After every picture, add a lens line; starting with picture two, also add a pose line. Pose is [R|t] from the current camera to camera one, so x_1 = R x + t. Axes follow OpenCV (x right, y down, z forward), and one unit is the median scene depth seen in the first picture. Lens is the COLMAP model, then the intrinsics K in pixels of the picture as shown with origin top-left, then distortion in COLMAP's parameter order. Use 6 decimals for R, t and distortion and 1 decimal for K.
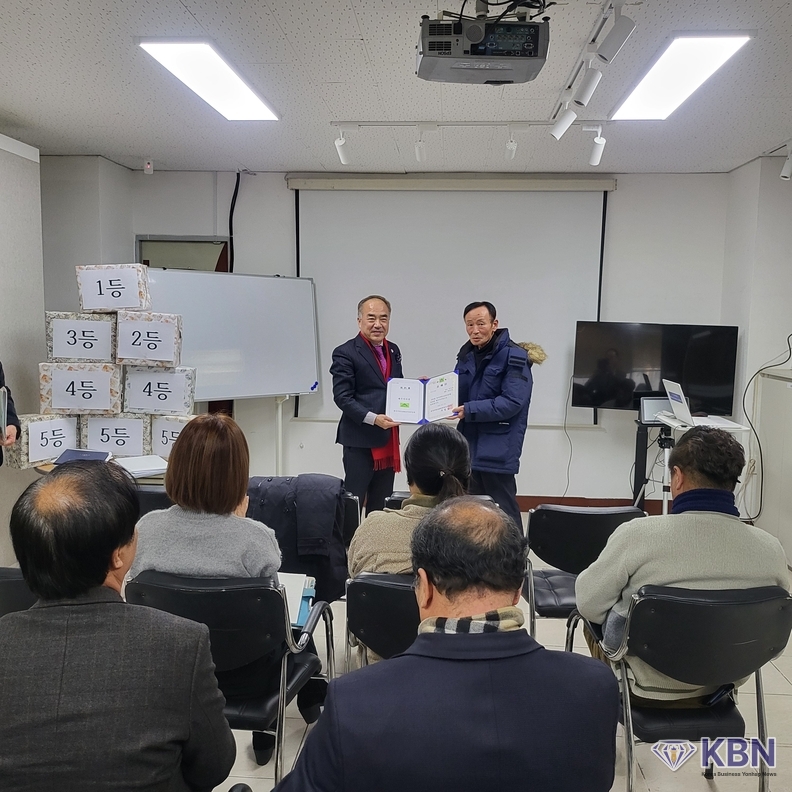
lens RADIAL K [[777.7, 0, 401.4], [0, 777.7, 390.3], [0, 0, 1]] dist [0.049099, -0.003511]
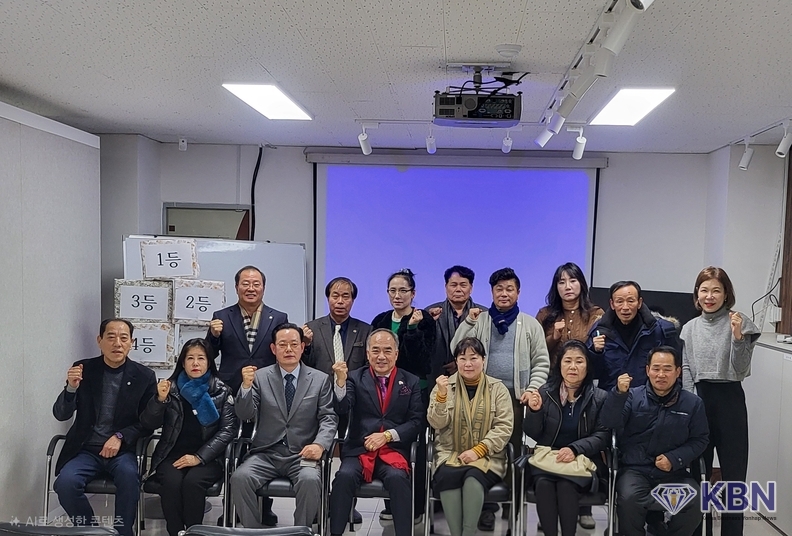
lens RADIAL K [[966.2, 0, 397.2], [0, 966.2, 325.9], [0, 0, 1]] dist [0.072684, 0.011066]
pose [[0.999962, 0.008498, -0.001703, -0.021966], [-0.008545, 0.999527, -0.029547, 0.010354], [0.001451, 0.029560, 0.999562, -0.467189]]
